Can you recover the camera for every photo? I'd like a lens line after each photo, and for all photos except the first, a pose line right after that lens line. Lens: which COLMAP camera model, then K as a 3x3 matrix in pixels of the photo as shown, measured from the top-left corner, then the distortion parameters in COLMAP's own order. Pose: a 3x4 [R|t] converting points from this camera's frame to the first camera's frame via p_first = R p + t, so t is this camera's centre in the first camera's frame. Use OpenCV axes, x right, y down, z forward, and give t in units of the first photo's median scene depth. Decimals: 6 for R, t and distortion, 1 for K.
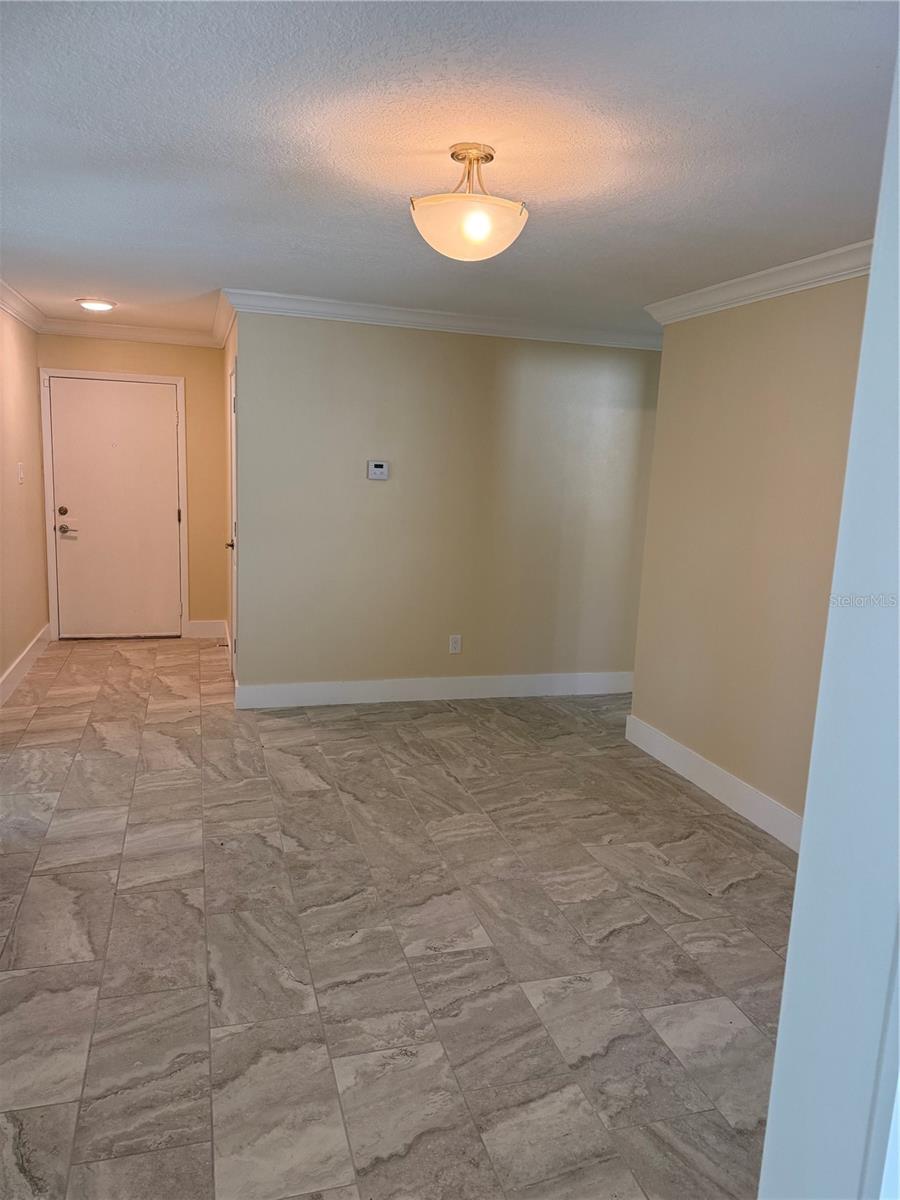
lens RADIAL K [[849.6, 0, 449.4], [0, 849.6, 603.9], [0, 0, 1]] dist [0.010829, -0.036778]
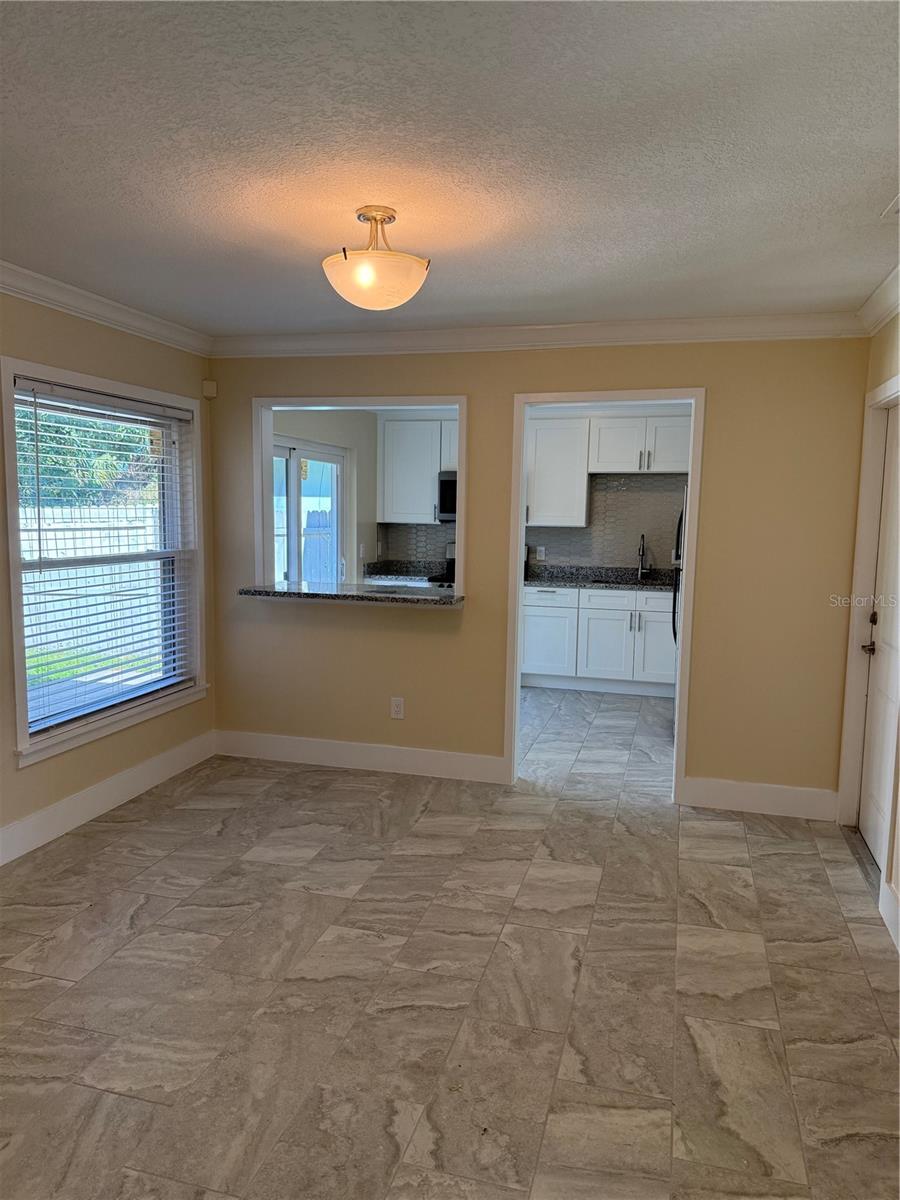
lens RADIAL K [[849.6, 0, 450.3], [0, 849.6, 601.3], [0, 0, 1]] dist [0.010829, -0.036778]
pose [[-0.847336, -0.124397, 0.516281, -0.615200], [0.031766, 0.958564, 0.283099, -0.318271], [-0.530106, 0.256281, -0.808275, 1.753931]]
